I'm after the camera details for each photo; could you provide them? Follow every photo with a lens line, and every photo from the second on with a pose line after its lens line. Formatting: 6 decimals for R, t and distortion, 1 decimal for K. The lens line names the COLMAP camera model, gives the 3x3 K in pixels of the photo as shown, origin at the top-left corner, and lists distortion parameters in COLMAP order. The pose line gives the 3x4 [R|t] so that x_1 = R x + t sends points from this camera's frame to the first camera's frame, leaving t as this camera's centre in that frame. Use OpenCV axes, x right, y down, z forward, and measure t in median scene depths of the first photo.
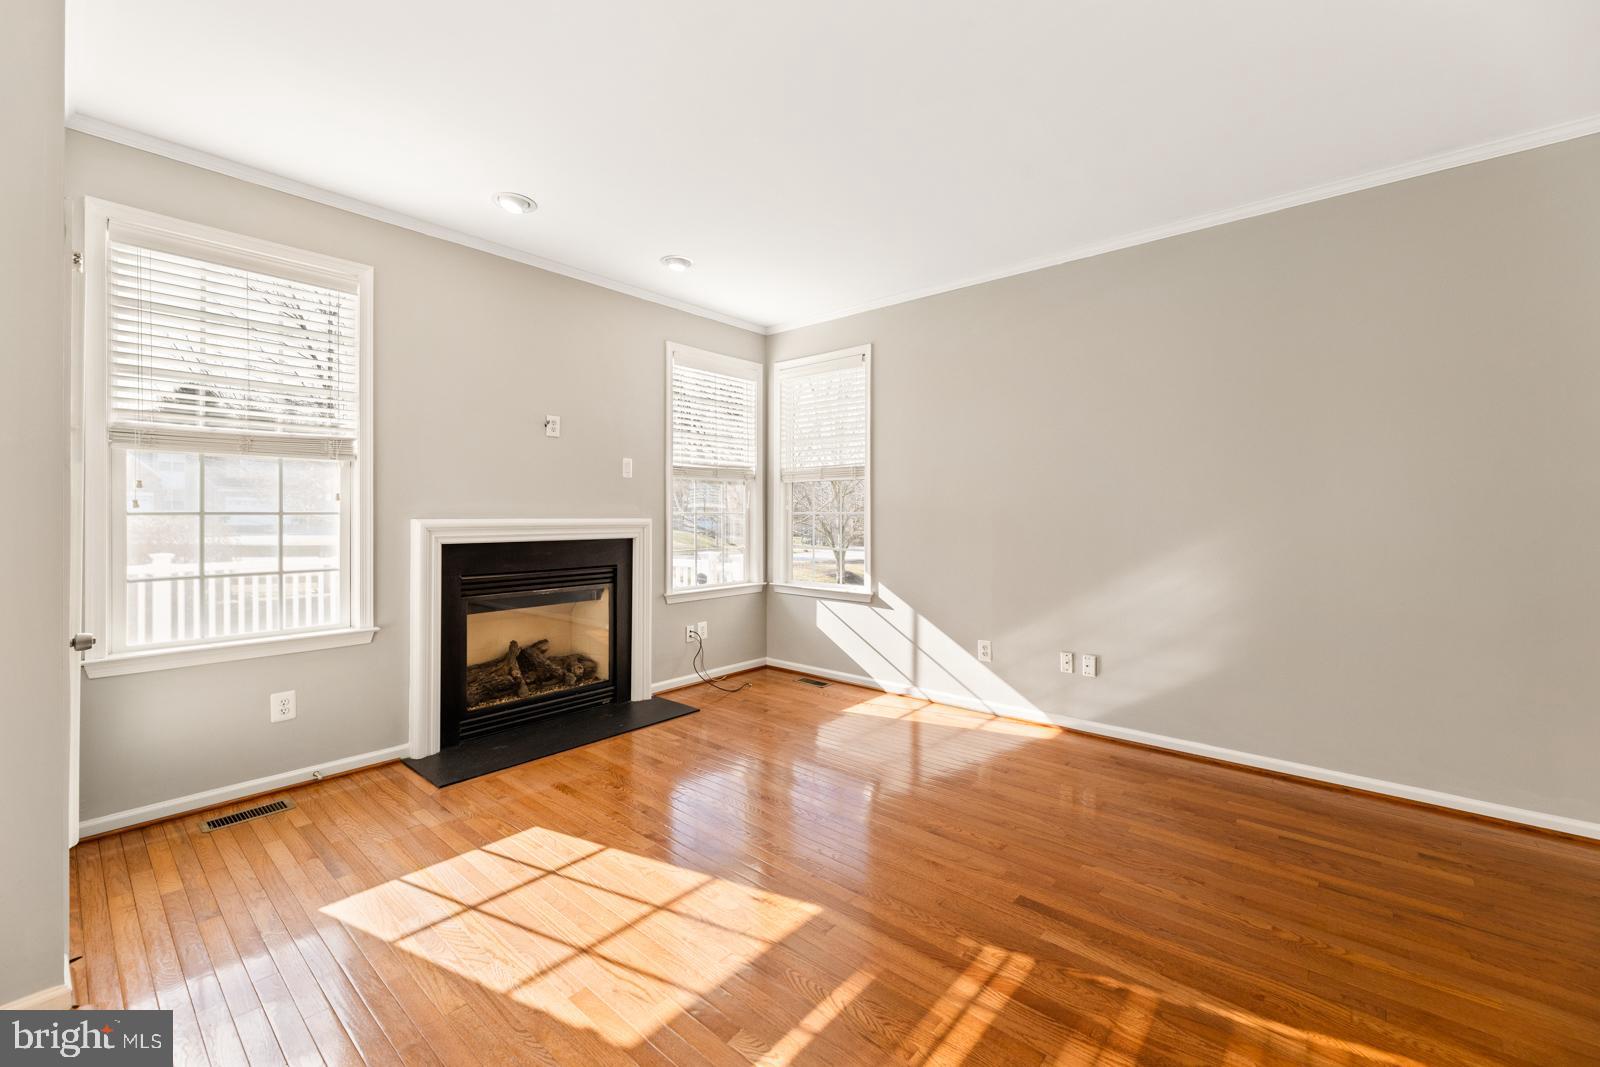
lens RADIAL K [[653.0, 0, 803.8], [0, 653.0, 514.1], [0, 0, 1]] dist [0.000180, 0.000106]
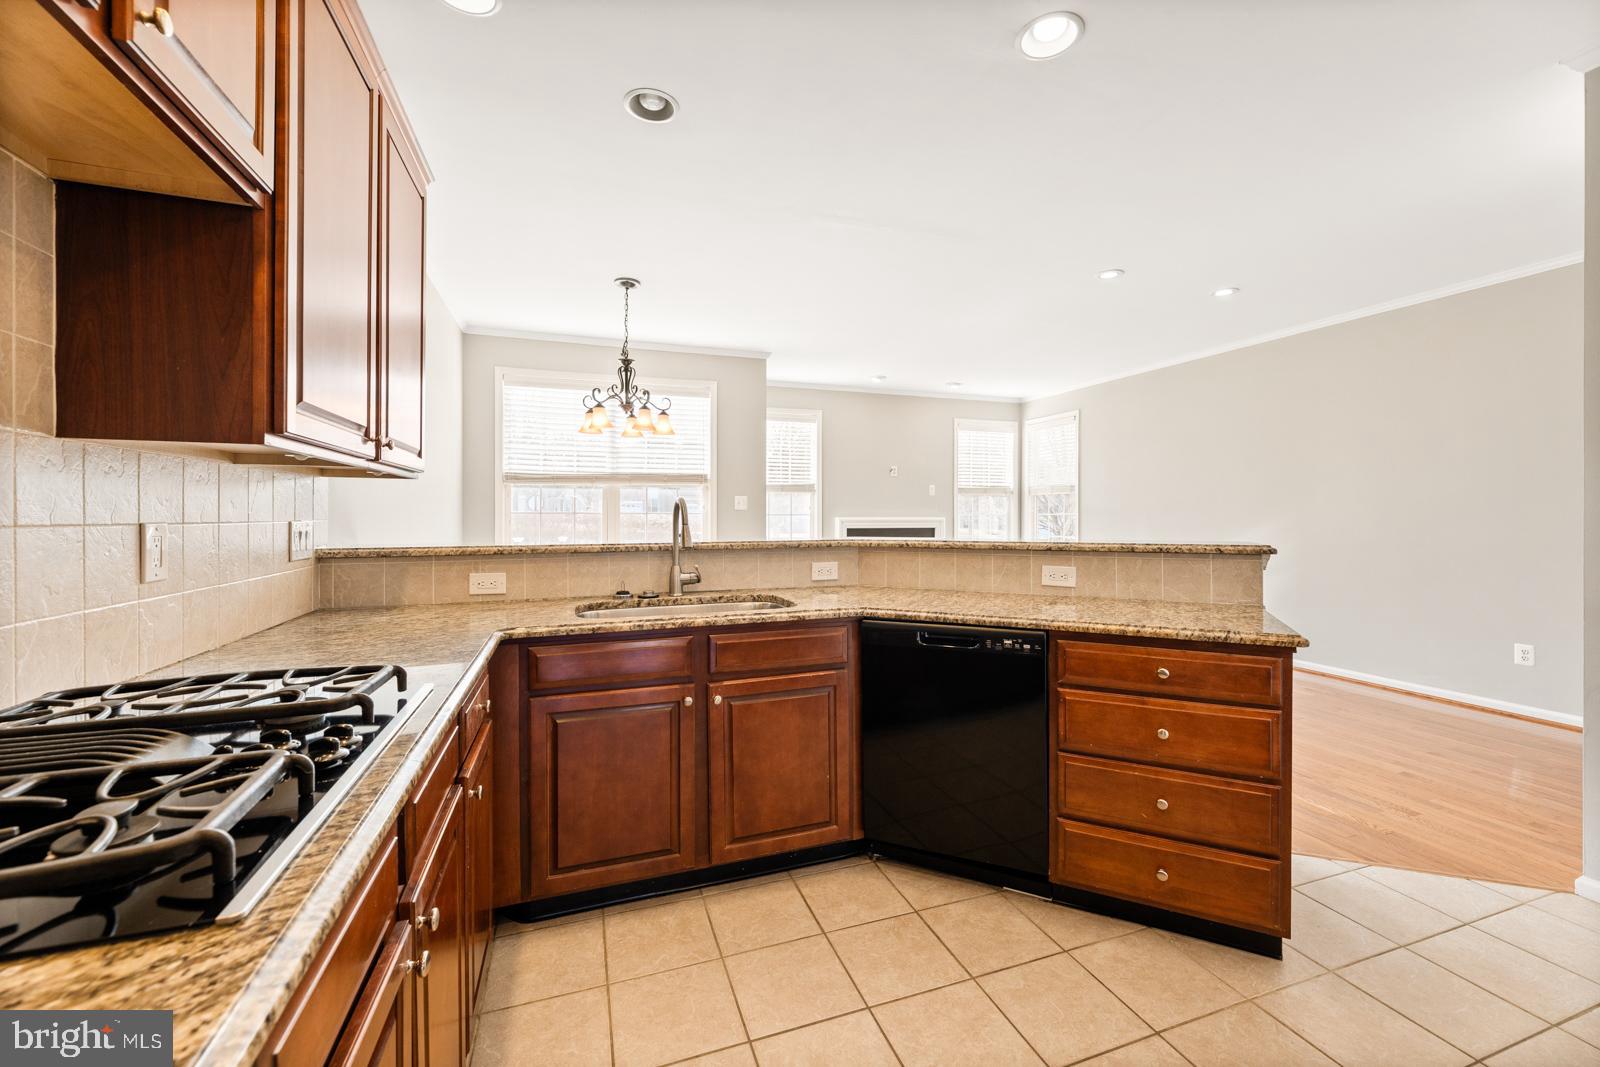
lens RADIAL K [[637.7, 0, 802.5], [0, 637.7, 514.9], [0, 0, 1]] dist [-0.000020, -0.000068]
pose [[0.866779, -0.000651, -0.498692, 0.434077], [-0.000008, 0.999999, -0.001321, 0.003174], [0.498692, 0.001149, 0.866778, -1.044457]]
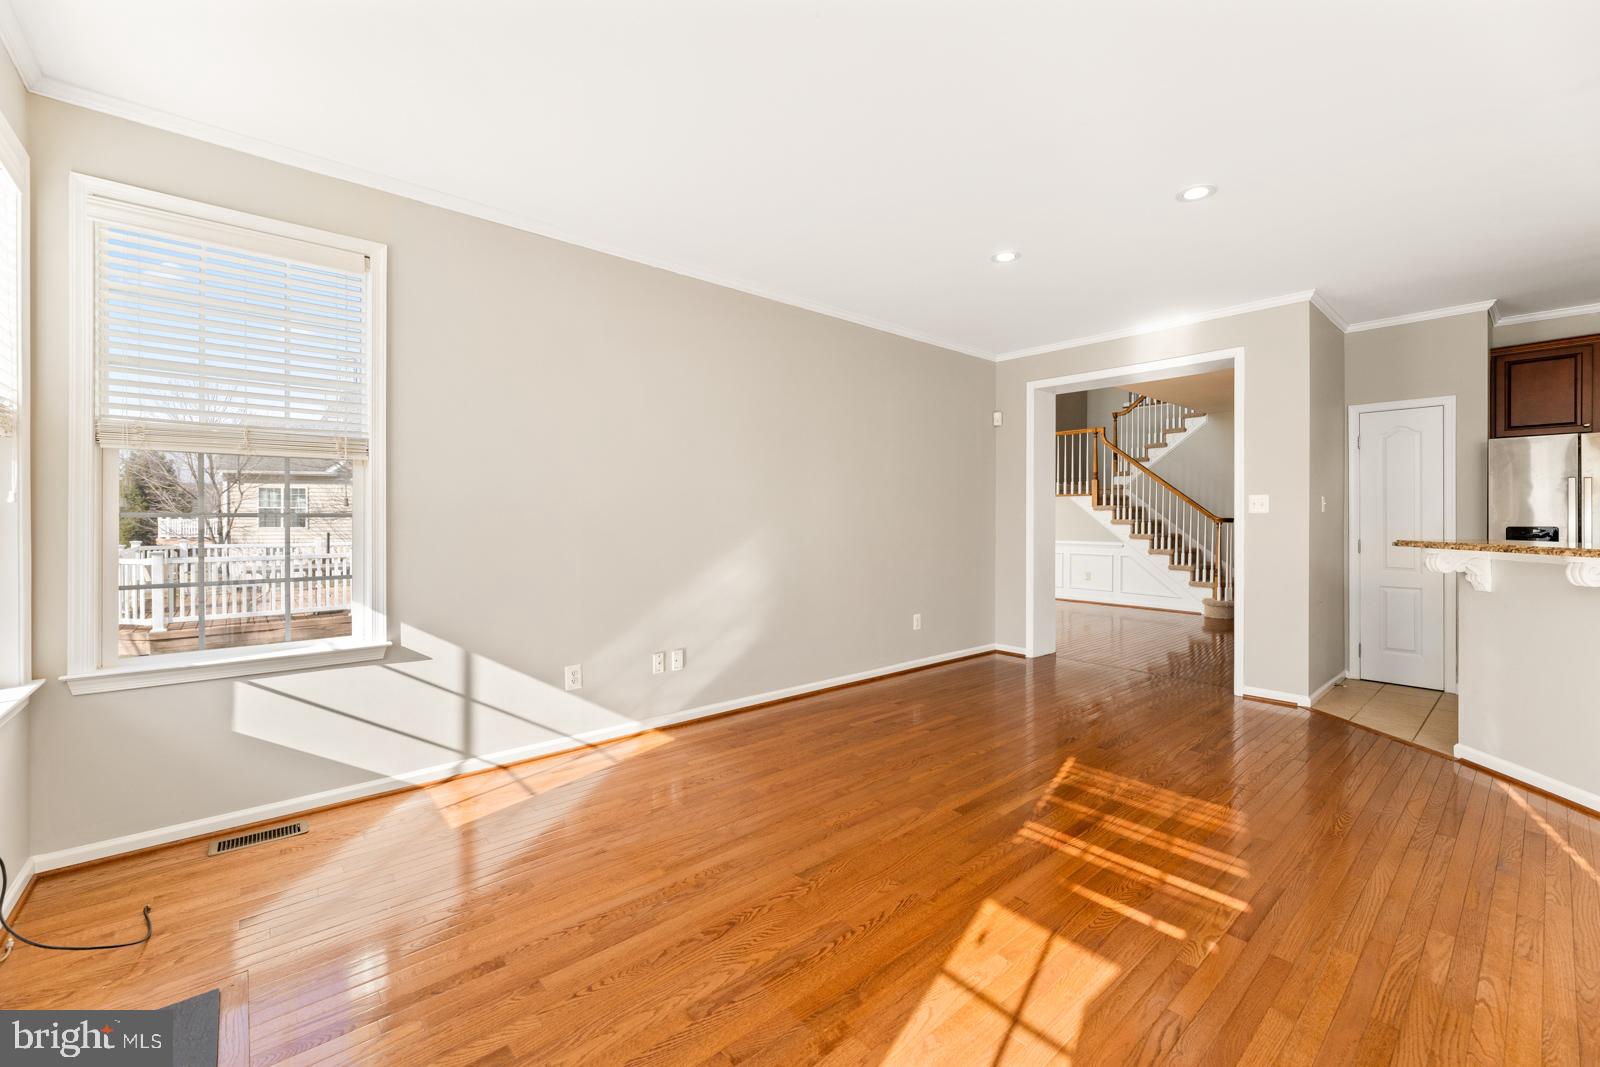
lens RADIAL K [[653.0, 0, 803.8], [0, 653.0, 514.1], [0, 0, 1]] dist [0.000180, 0.000106]
pose [[0.143944, 0.003534, 0.989579, -0.674988], [0.000159, 0.999994, -0.003594, -0.000898], [-0.989586, 0.000675, 0.143943, 0.745307]]
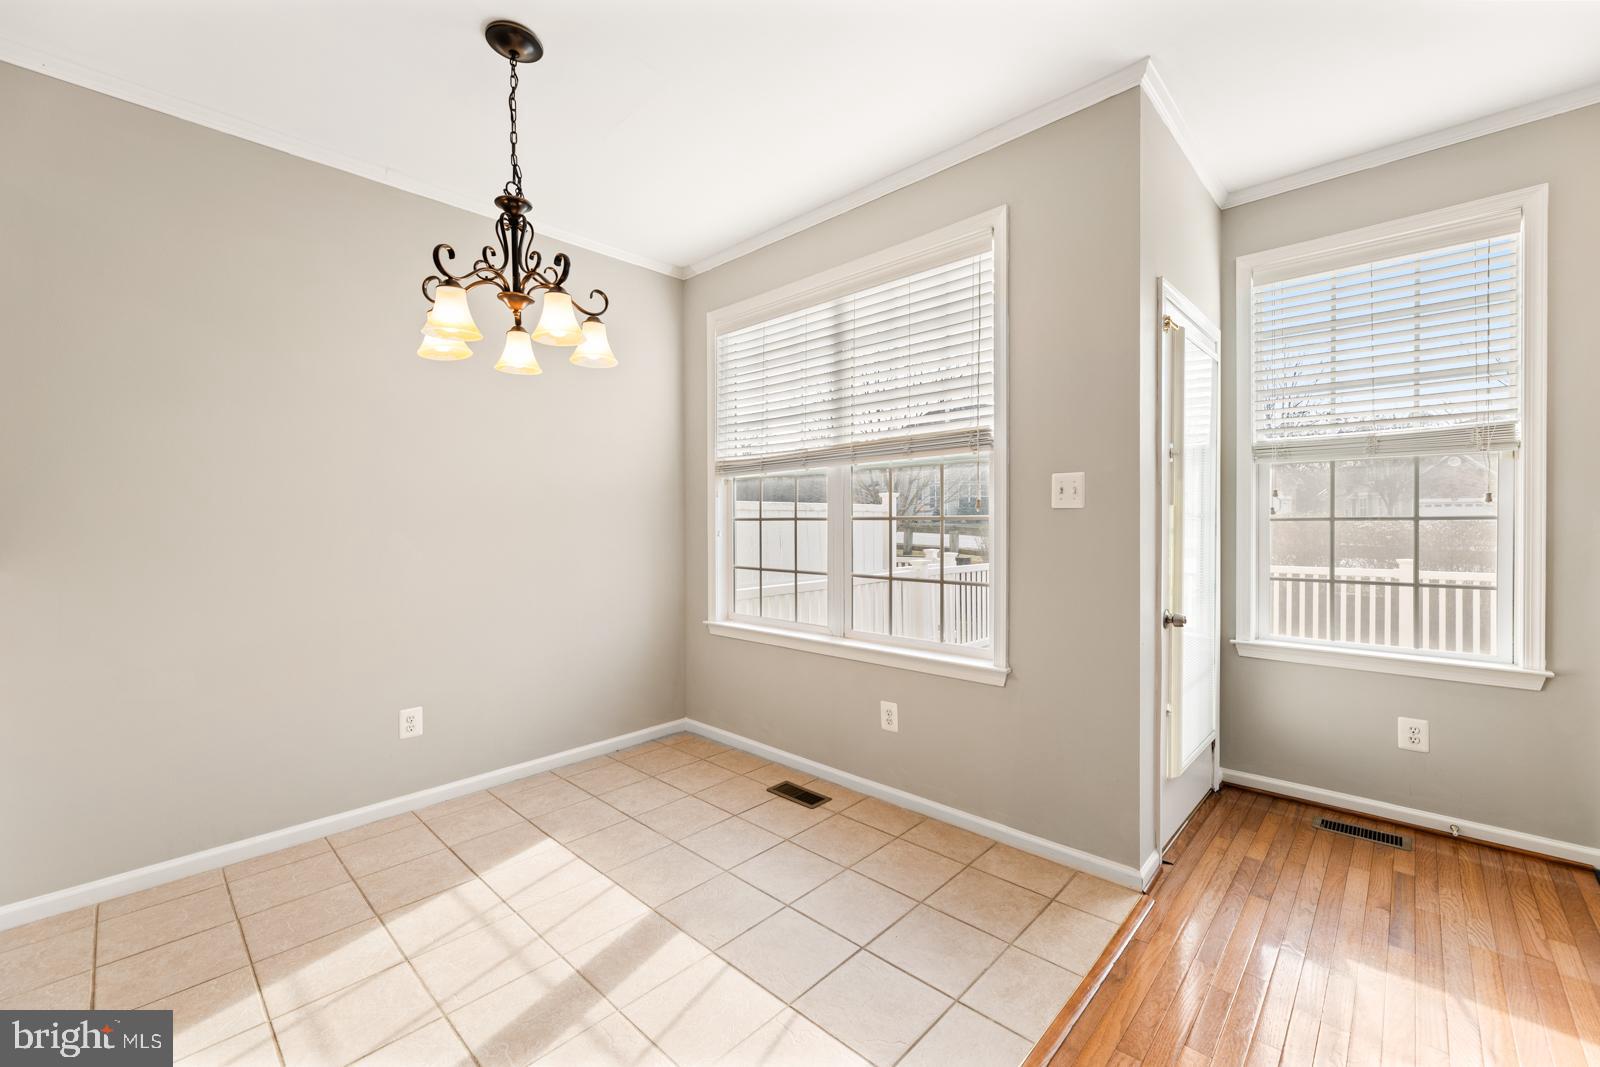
lens RADIAL K [[644.2, 0, 803.3], [0, 644.2, 531.2], [0, 0, 1]] dist [-0.000847, -0.000420]
pose [[-0.041395, 0.012549, -0.999064, 0.104808], [0.003355, 0.999917, 0.012420, 0.002573], [0.999137, -0.002838, -0.041433, 0.188318]]
